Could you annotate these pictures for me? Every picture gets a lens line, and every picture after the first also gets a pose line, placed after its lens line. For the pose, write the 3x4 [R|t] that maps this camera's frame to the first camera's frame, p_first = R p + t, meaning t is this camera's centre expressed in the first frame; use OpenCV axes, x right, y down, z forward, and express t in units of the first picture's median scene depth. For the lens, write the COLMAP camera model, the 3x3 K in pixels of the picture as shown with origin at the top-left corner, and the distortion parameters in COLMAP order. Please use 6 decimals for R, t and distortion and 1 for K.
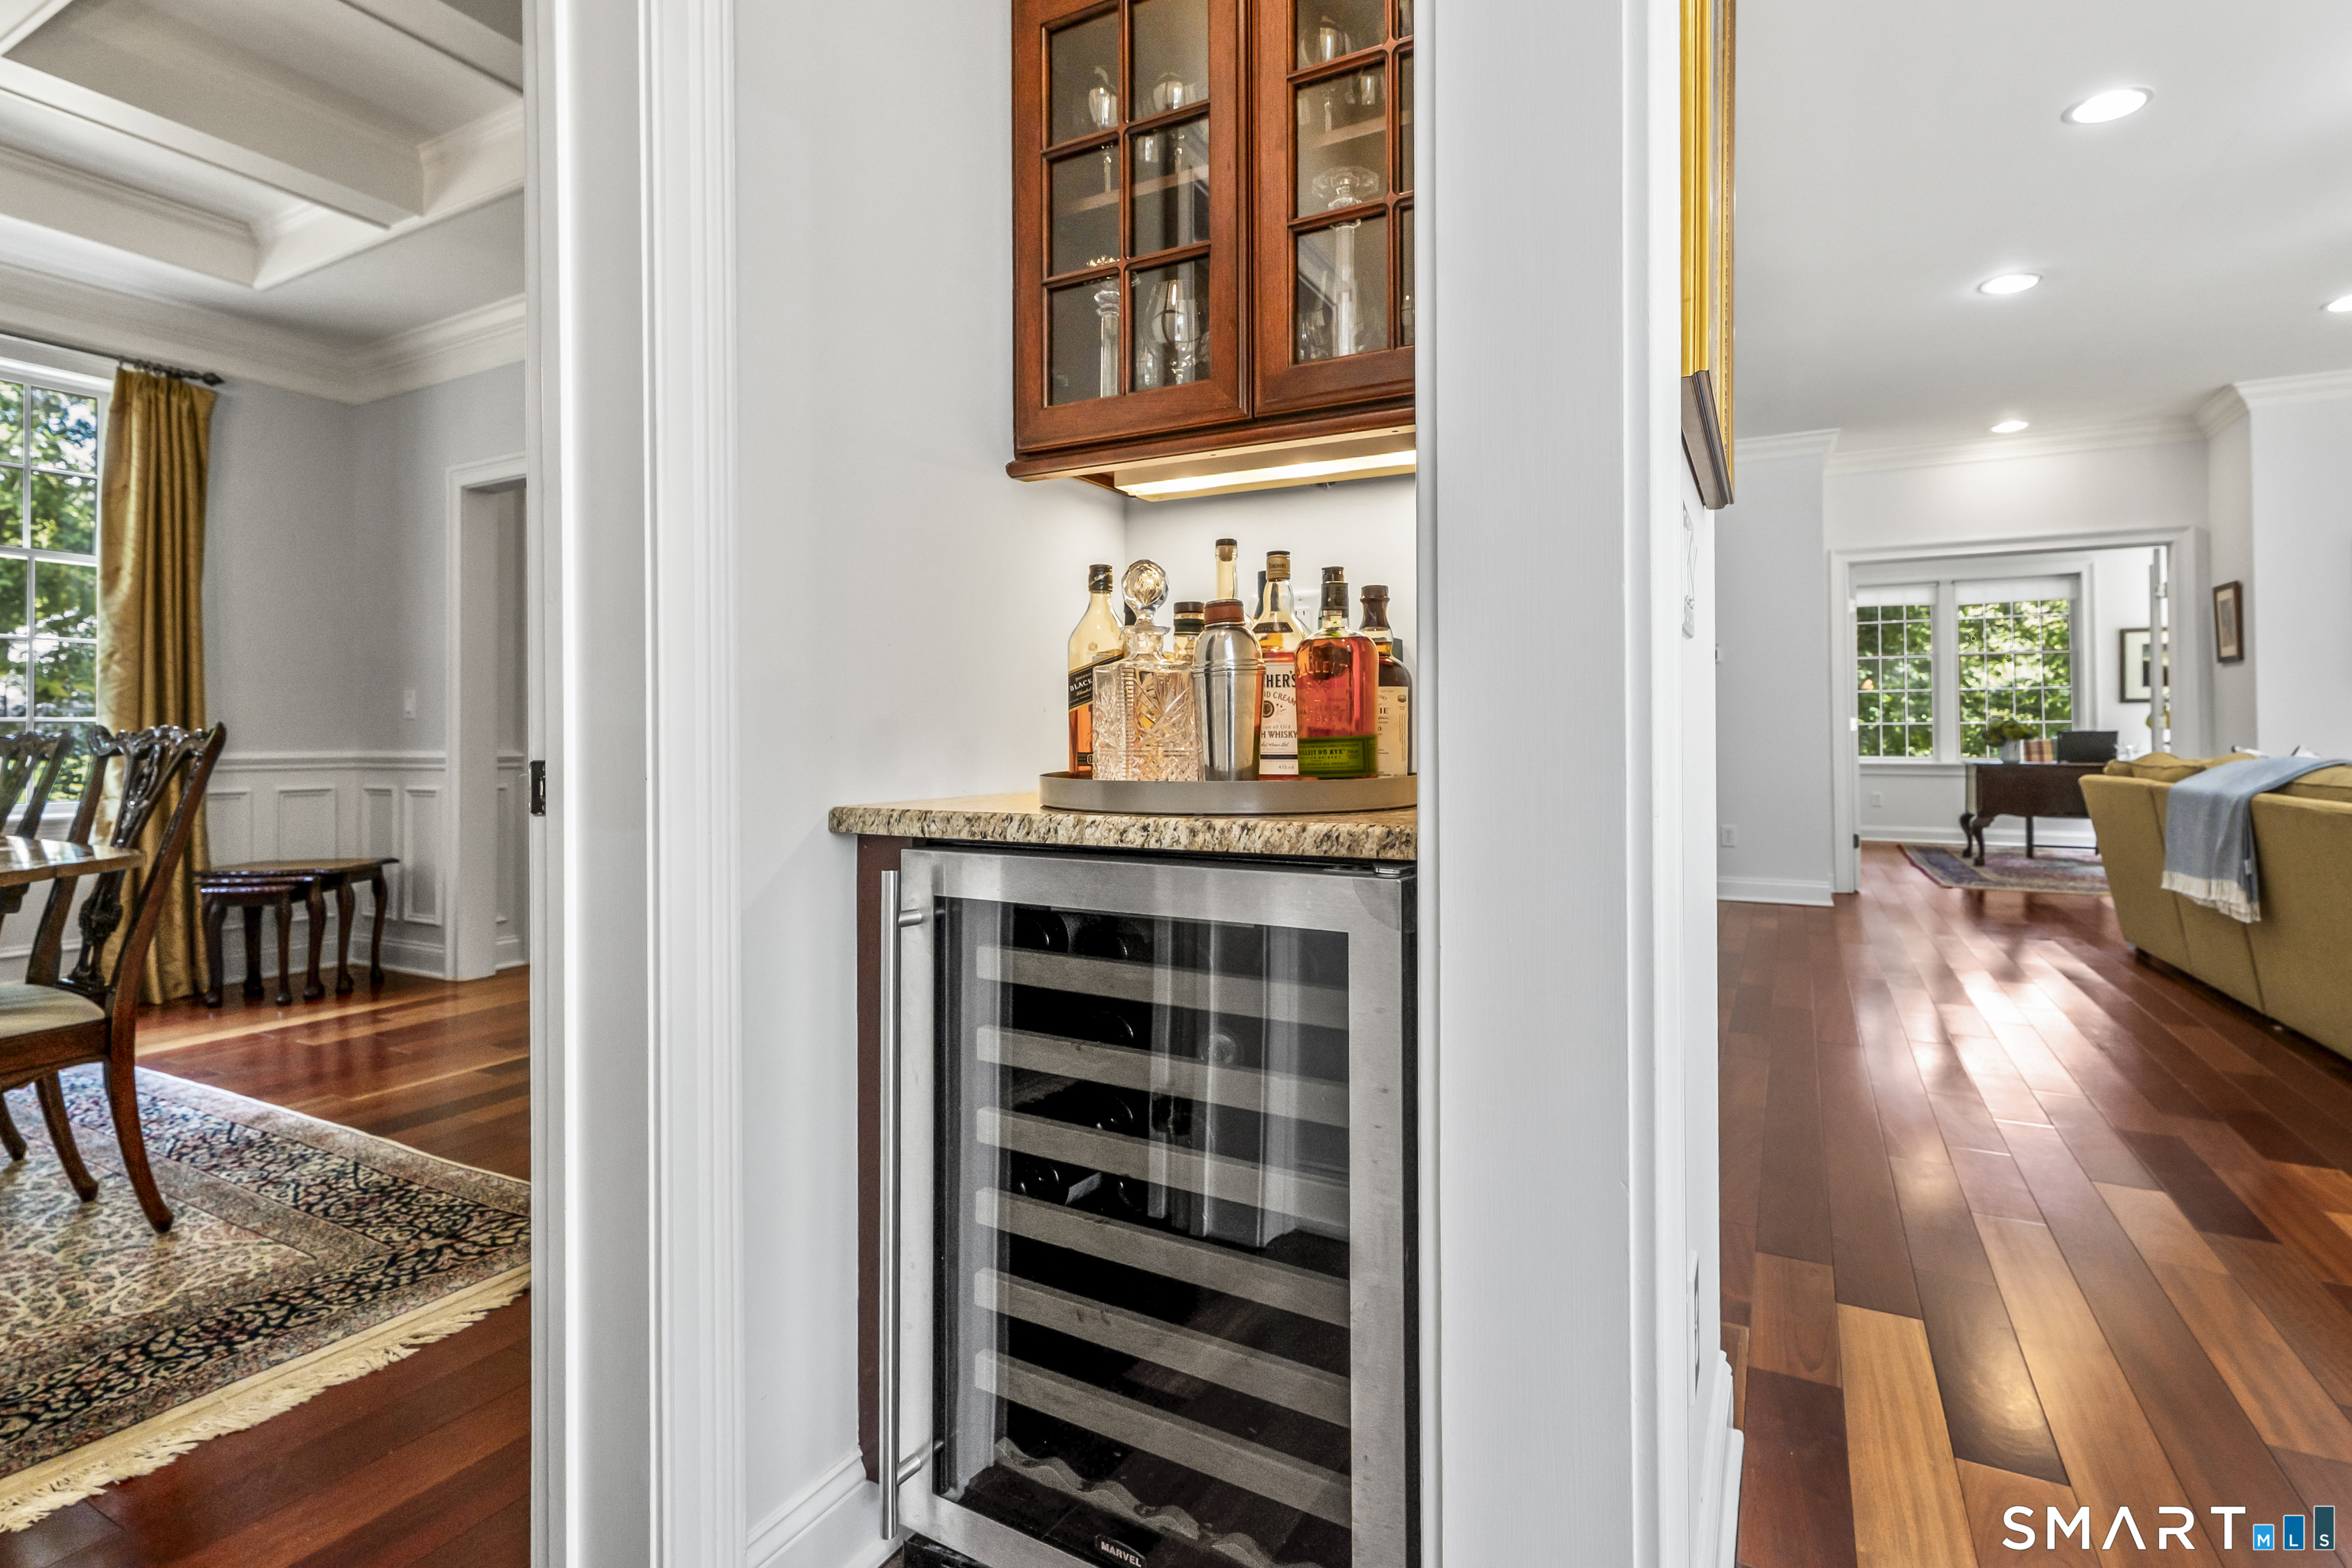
lens RADIAL K [[1121.9, 0, 1198.4], [0, 1121.9, 726.4], [0, 0, 1]] dist [0.010392, -0.002156]
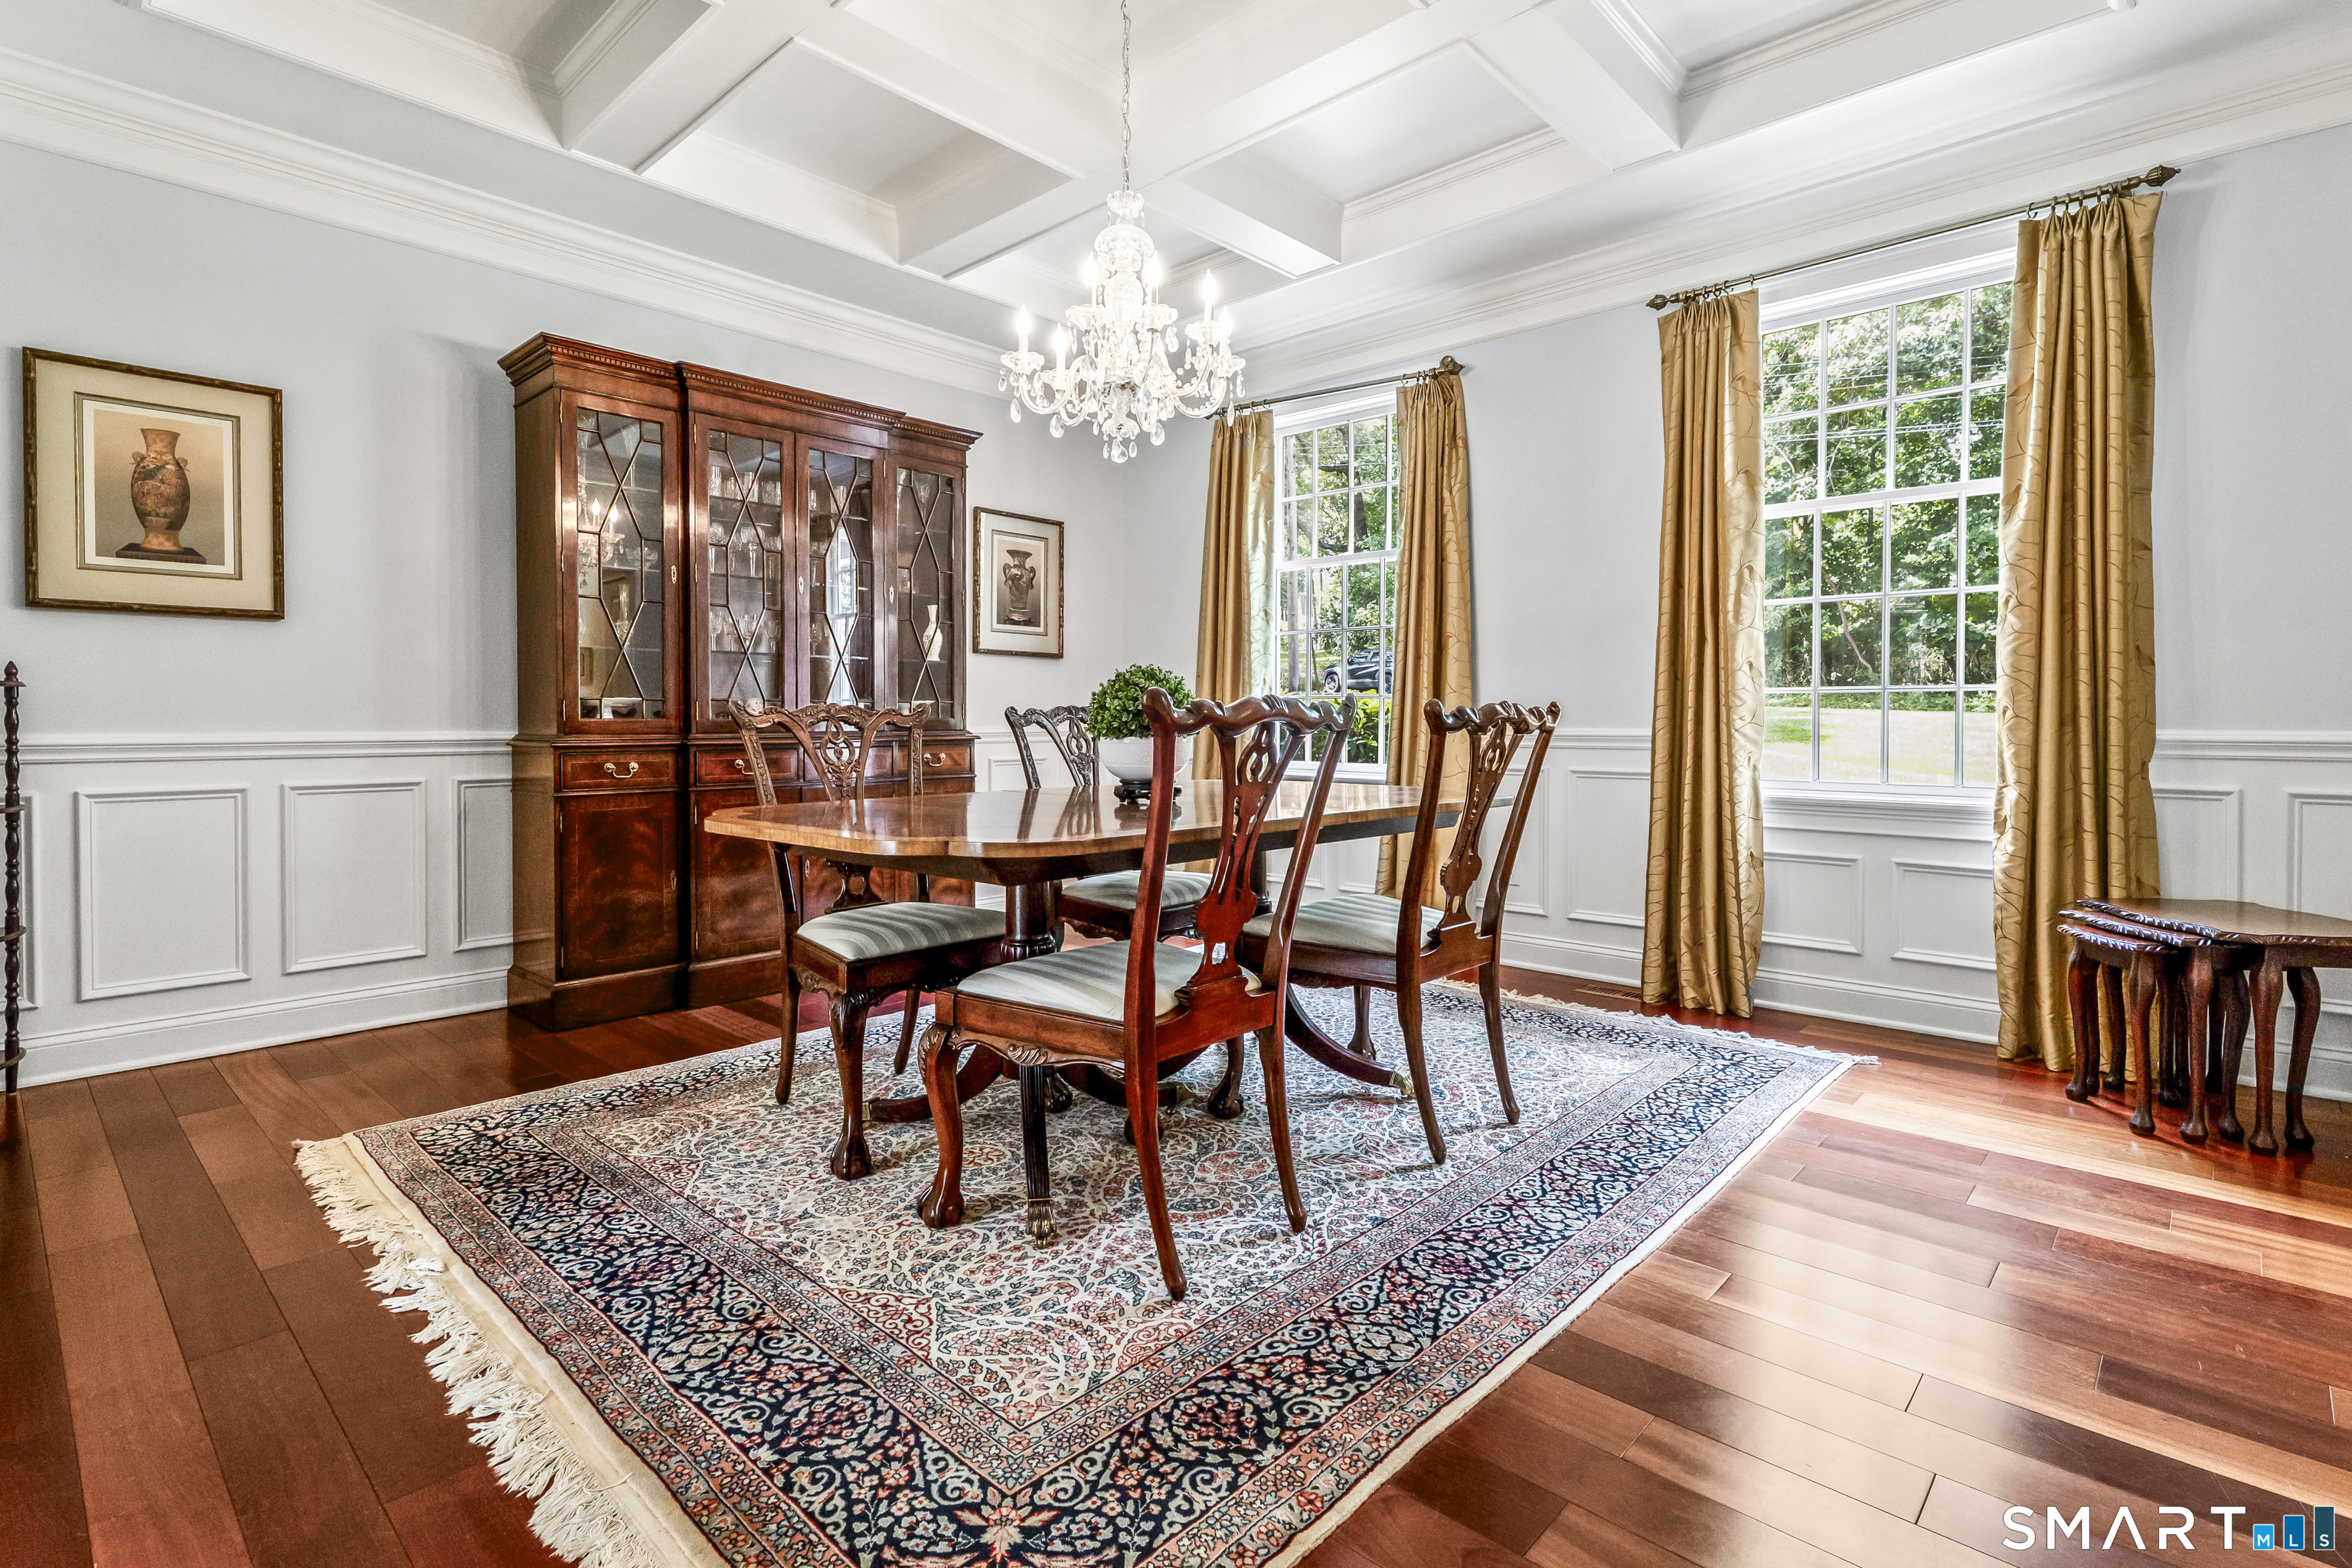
lens RADIAL K [[1121.9, 0, 1154.9], [0, 1121.9, 723.7], [0, 0, 1]] dist [0.010392, -0.002156]
pose [[-0.268488, 0.011125, -0.963219, -0.117252], [0.010192, 0.999910, 0.008708, 0.015376], [0.963229, -0.007479, -0.268577, 1.229575]]
